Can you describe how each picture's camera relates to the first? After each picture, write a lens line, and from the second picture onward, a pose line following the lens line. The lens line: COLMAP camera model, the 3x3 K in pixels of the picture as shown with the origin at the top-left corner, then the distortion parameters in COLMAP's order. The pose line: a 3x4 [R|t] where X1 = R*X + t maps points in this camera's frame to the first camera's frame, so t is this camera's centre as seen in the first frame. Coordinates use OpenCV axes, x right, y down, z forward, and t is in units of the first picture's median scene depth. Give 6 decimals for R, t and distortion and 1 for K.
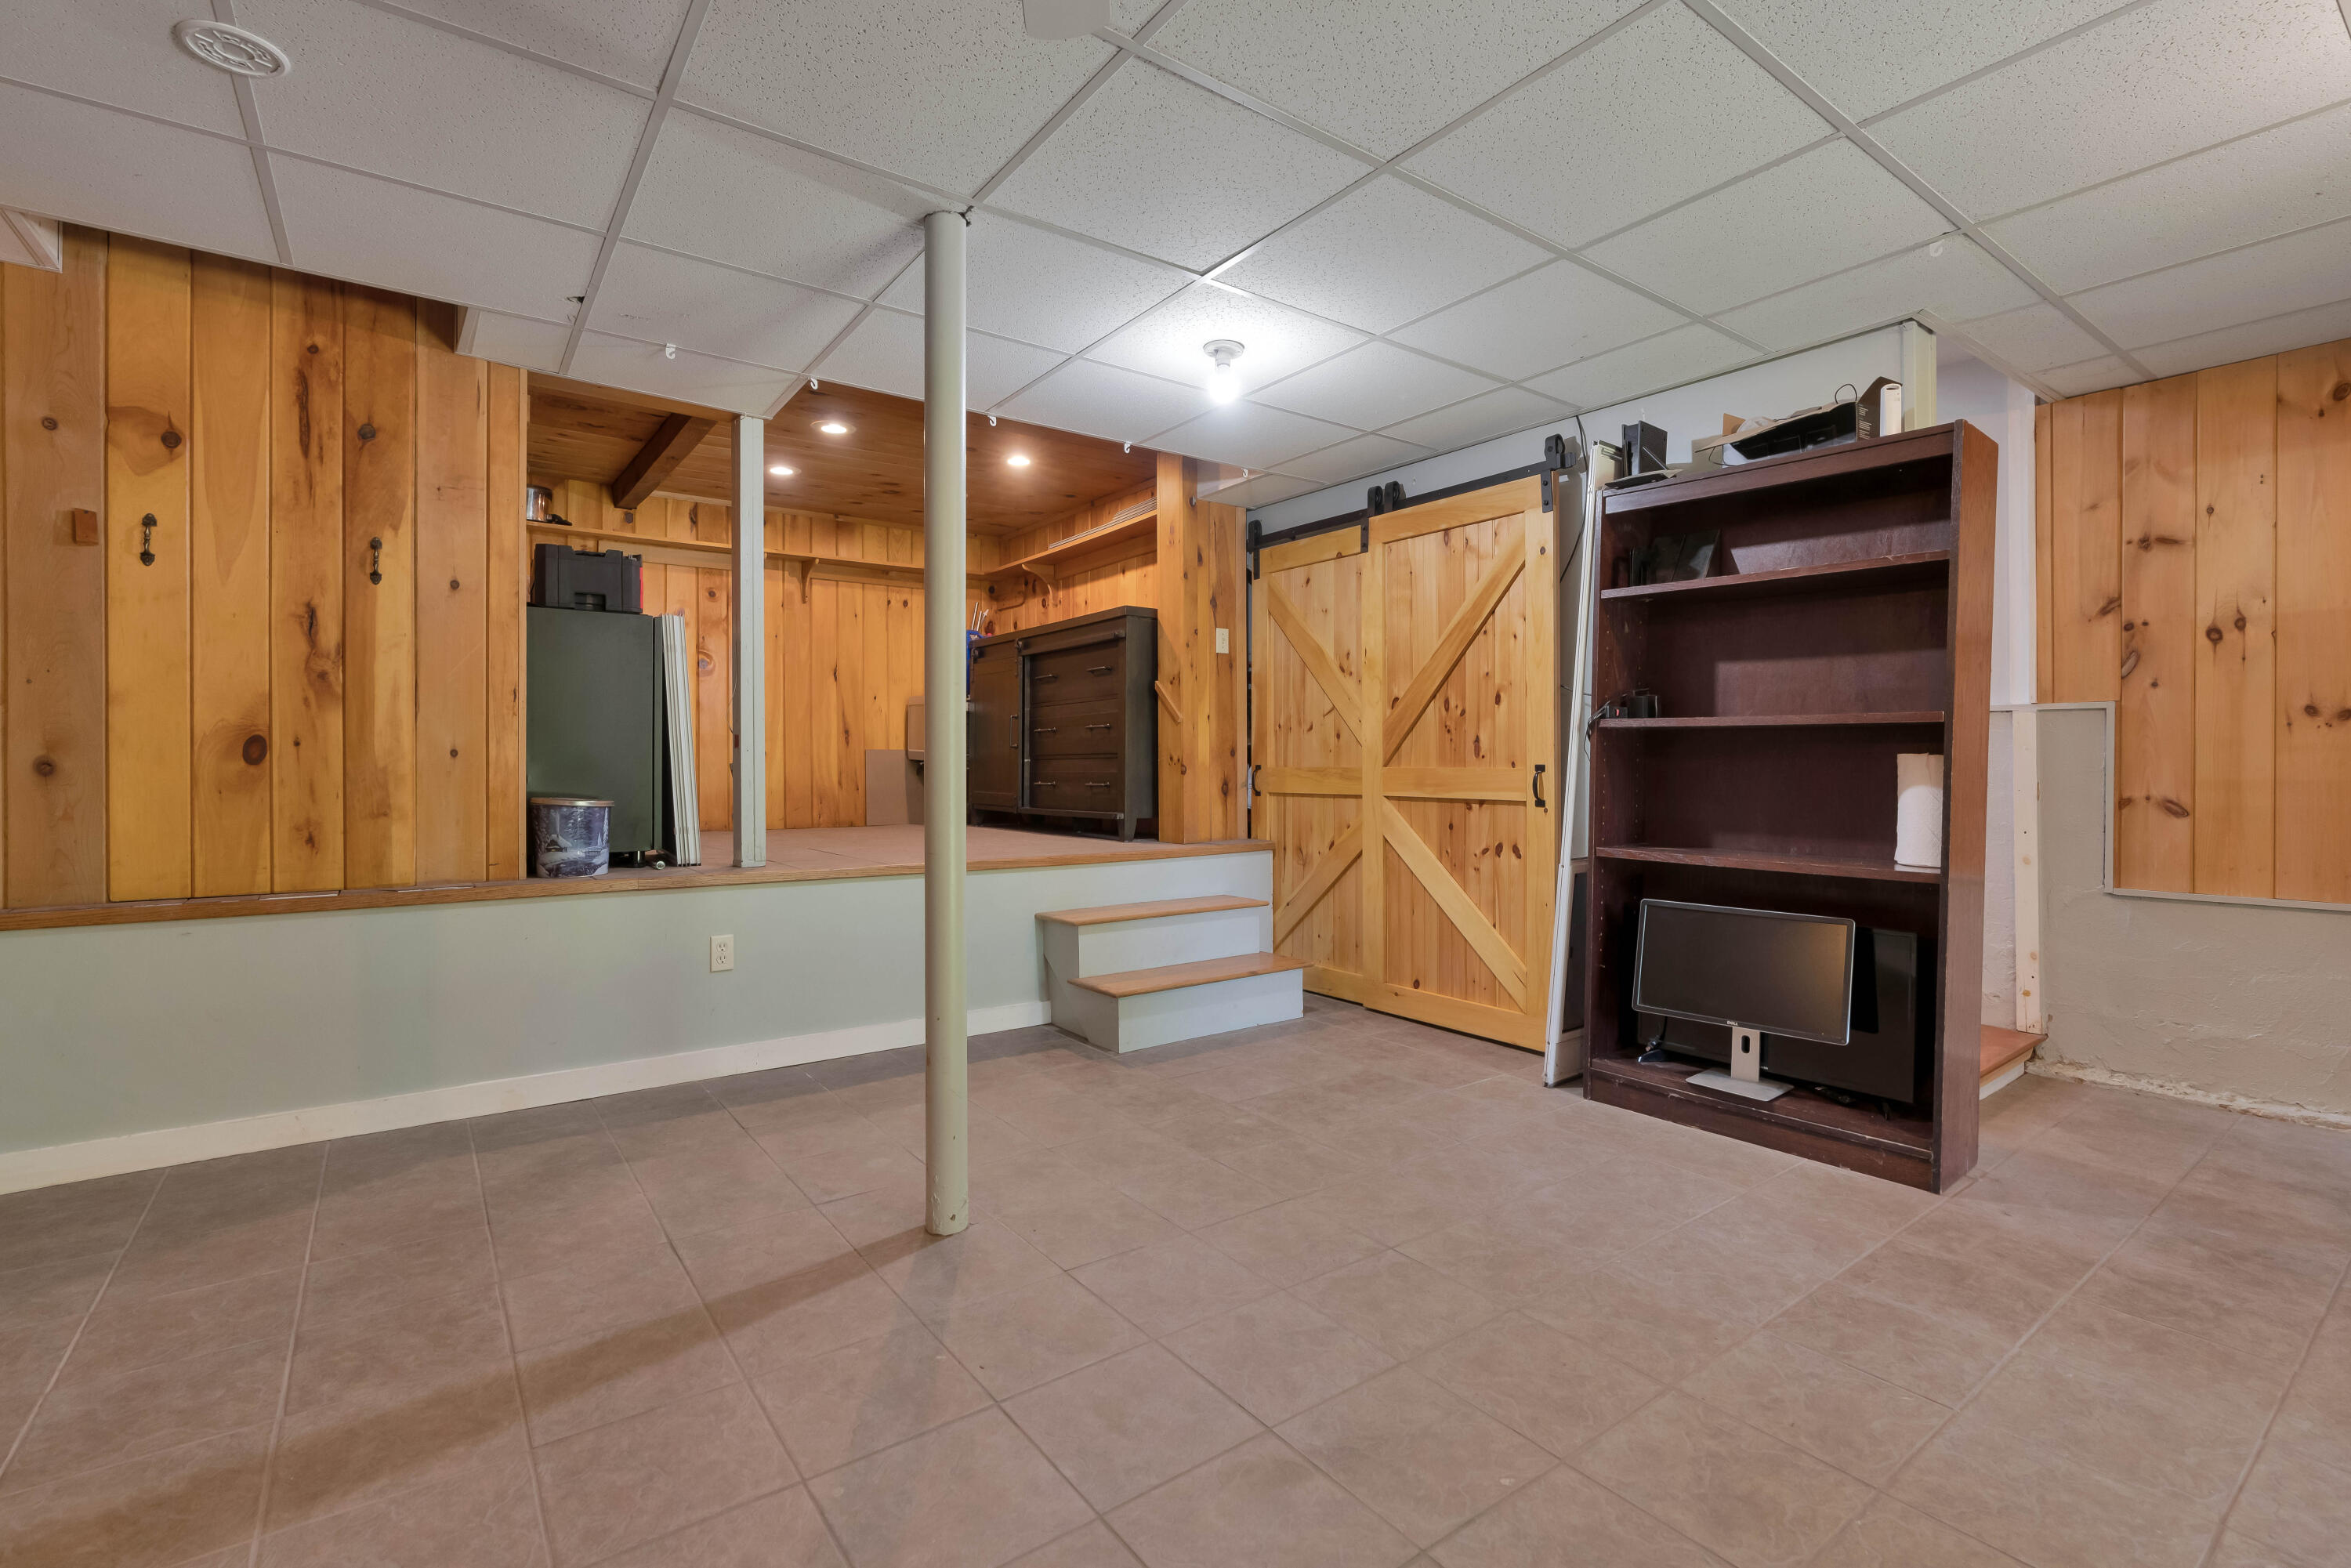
lens RADIAL K [[1062.5, 0, 1166.9], [0, 1062.5, 769.6], [0, 0, 1]] dist [-0.004965, -0.000036]
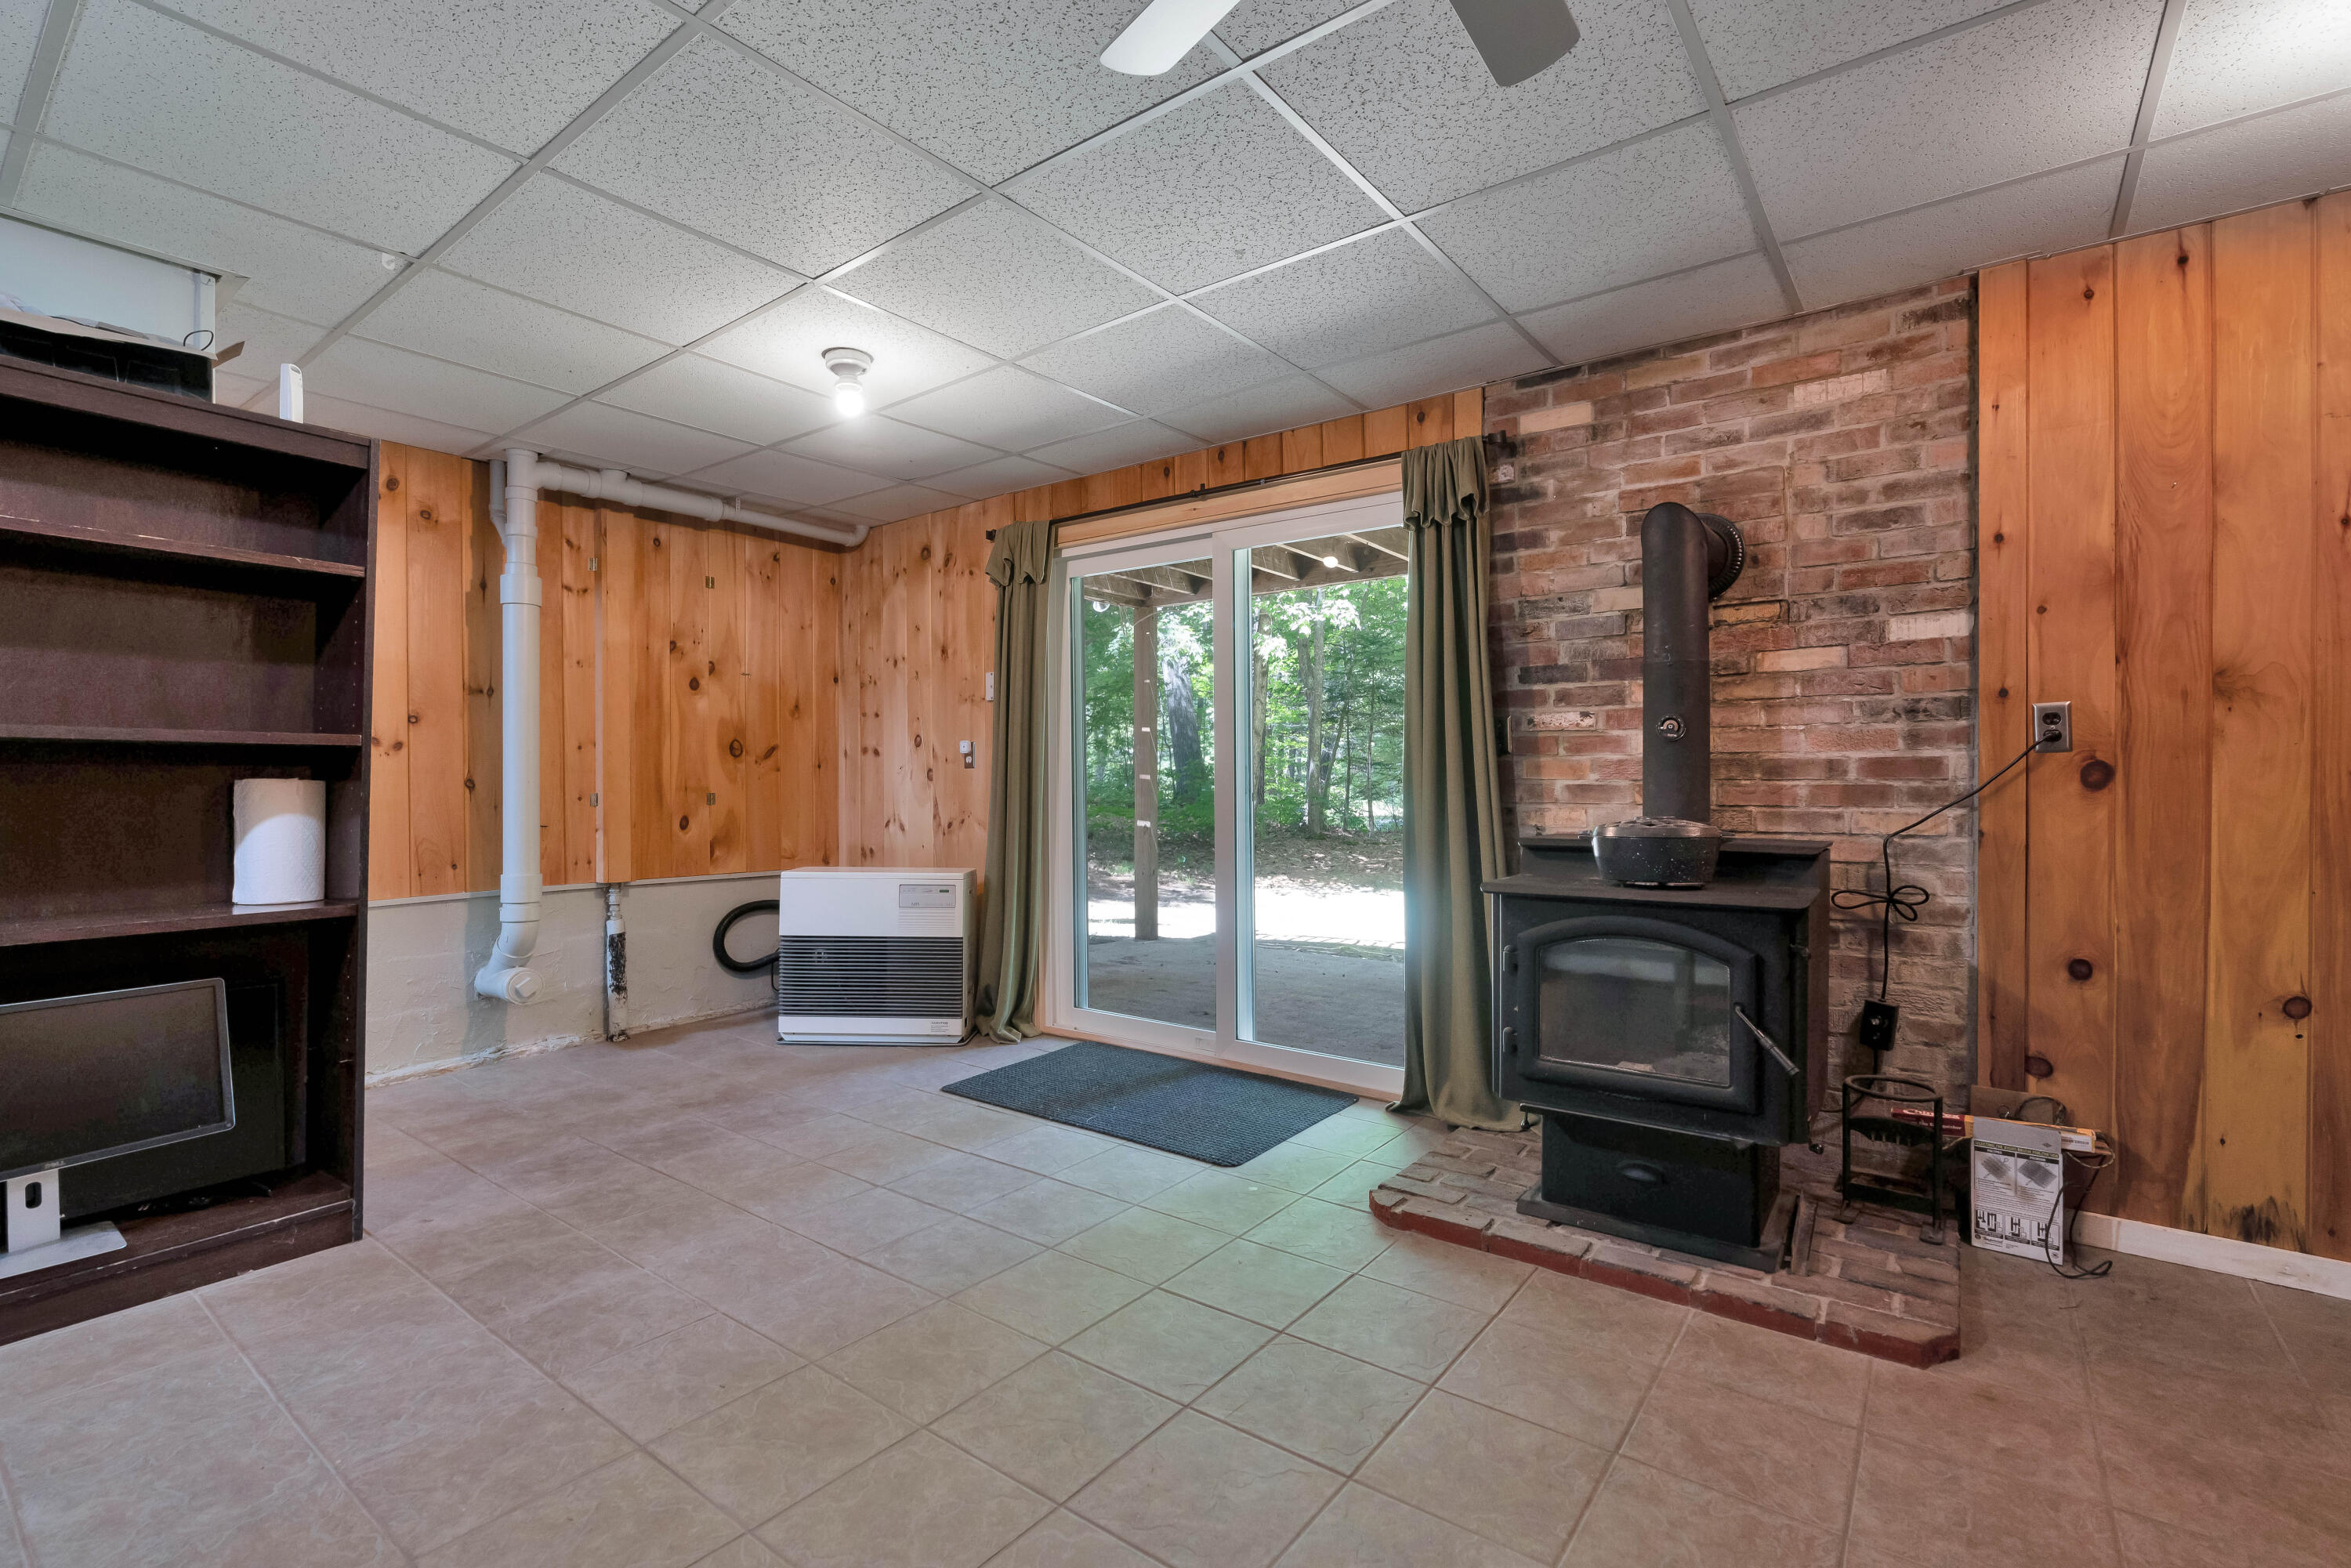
lens RADIAL K [[1067.9, 0, 1183.7], [0, 1067.9, 780.0], [0, 0, 1]] dist [-0.002877, 0.000122]
pose [[-0.294686, -0.004732, 0.955582, -0.386947], [0.010140, 0.999916, 0.008079, -0.013683], [-0.955540, 0.012070, -0.294613, 0.537766]]
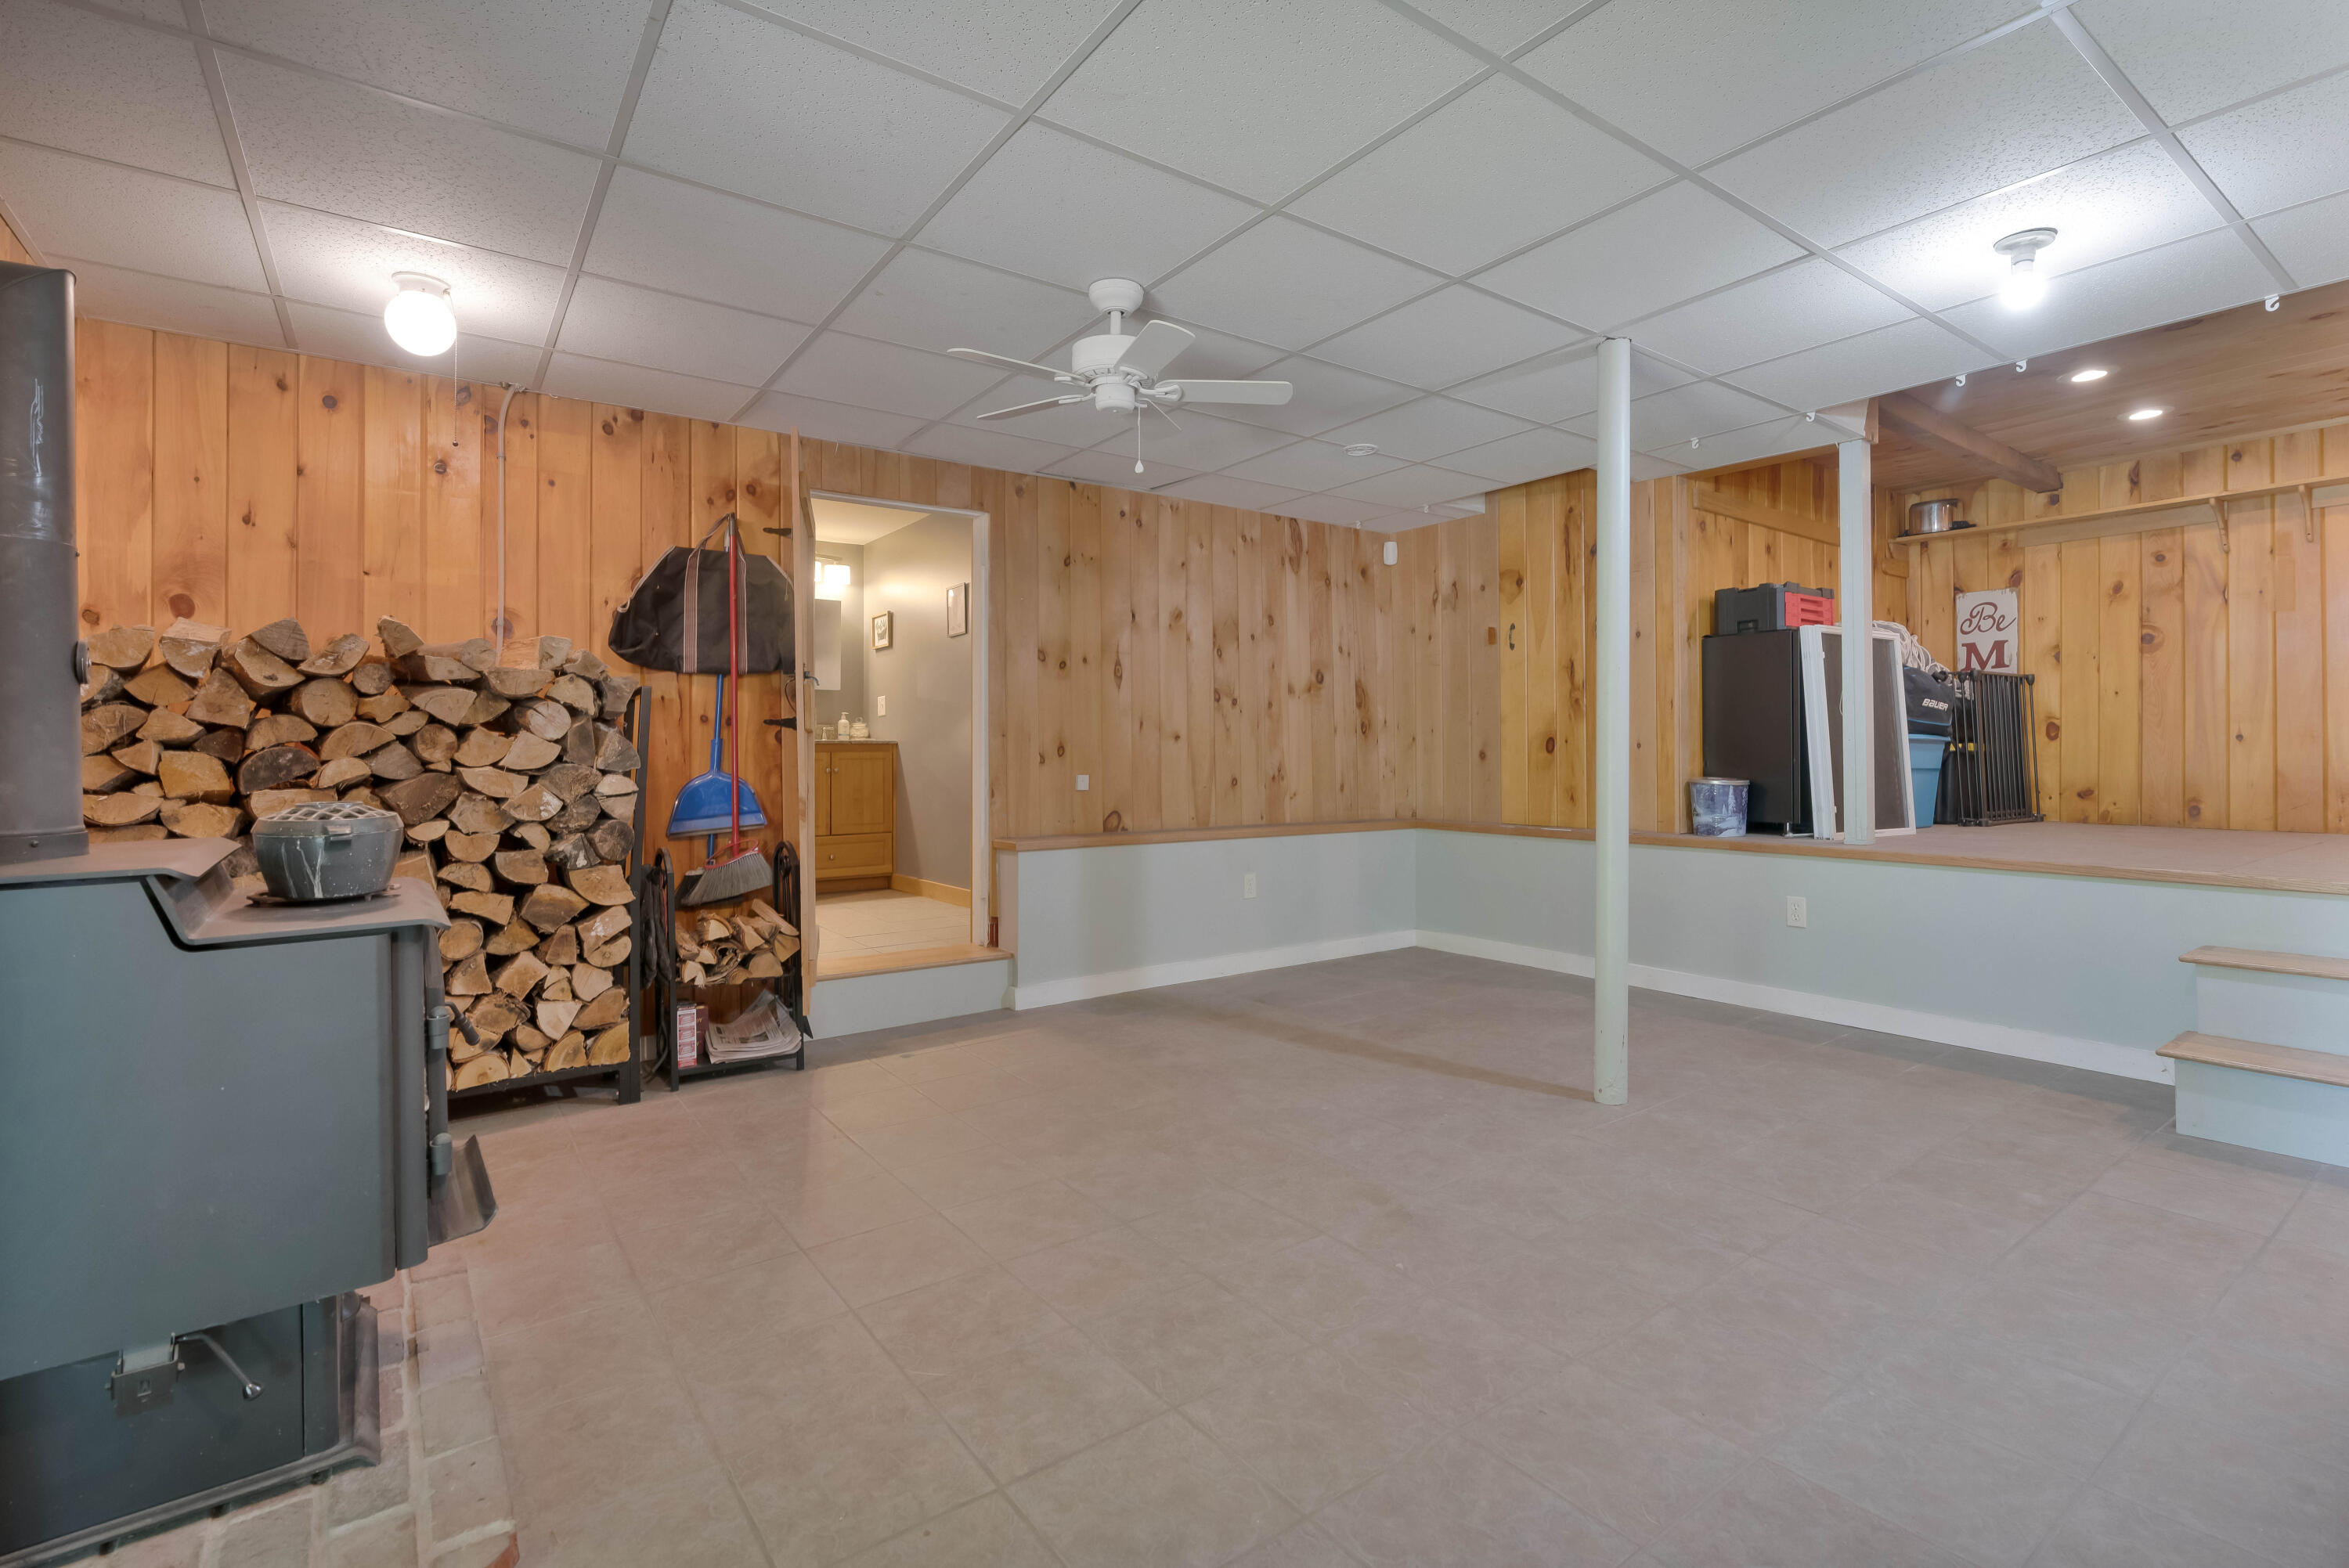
lens RADIAL K [[1081.3, 0, 1183.0], [0, 1081.3, 739.7], [0, 0, 1]] dist [-0.000906, 0.000678]
pose [[-0.001766, -0.015028, -0.999886, 1.020081], [-0.001359, 0.999886, -0.015025, -0.000116], [0.999998, 0.001332, -0.001786, 0.414988]]
